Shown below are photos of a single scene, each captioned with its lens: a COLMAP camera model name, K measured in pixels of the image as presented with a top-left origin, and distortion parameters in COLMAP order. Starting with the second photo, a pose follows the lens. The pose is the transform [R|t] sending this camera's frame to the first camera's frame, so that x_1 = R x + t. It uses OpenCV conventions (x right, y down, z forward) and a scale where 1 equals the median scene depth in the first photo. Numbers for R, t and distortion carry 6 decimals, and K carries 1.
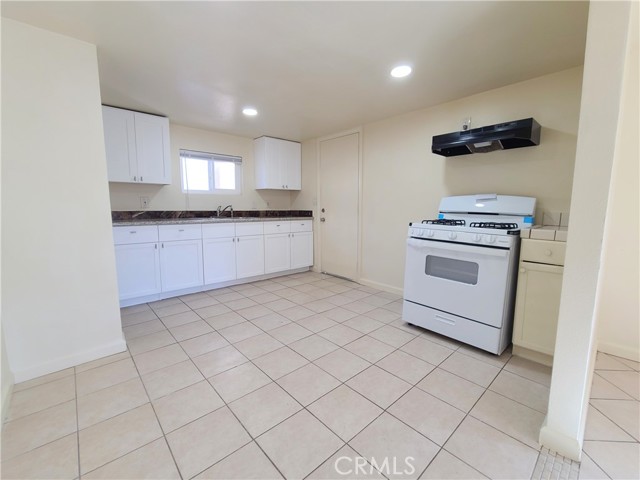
lens RADIAL K [[262.9, 0, 330.3], [0, 262.9, 245.8], [0, 0, 1]] dist [0.000278, -0.000971]
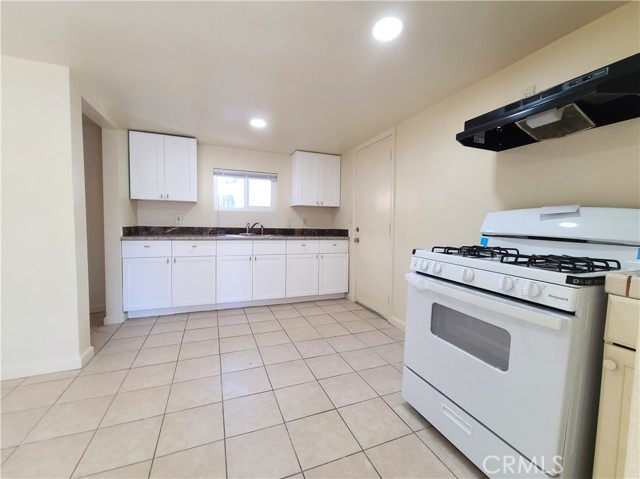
lens RADIAL K [[262.9, 0, 329.7], [0, 262.9, 244.1], [0, 0, 1]] dist [0.000278, -0.000971]
pose [[0.937716, 0.037378, -0.345387, 0.235136], [-0.064345, 0.995680, -0.066943, -0.030390], [0.341392, 0.084997, 0.936070, 0.215244]]
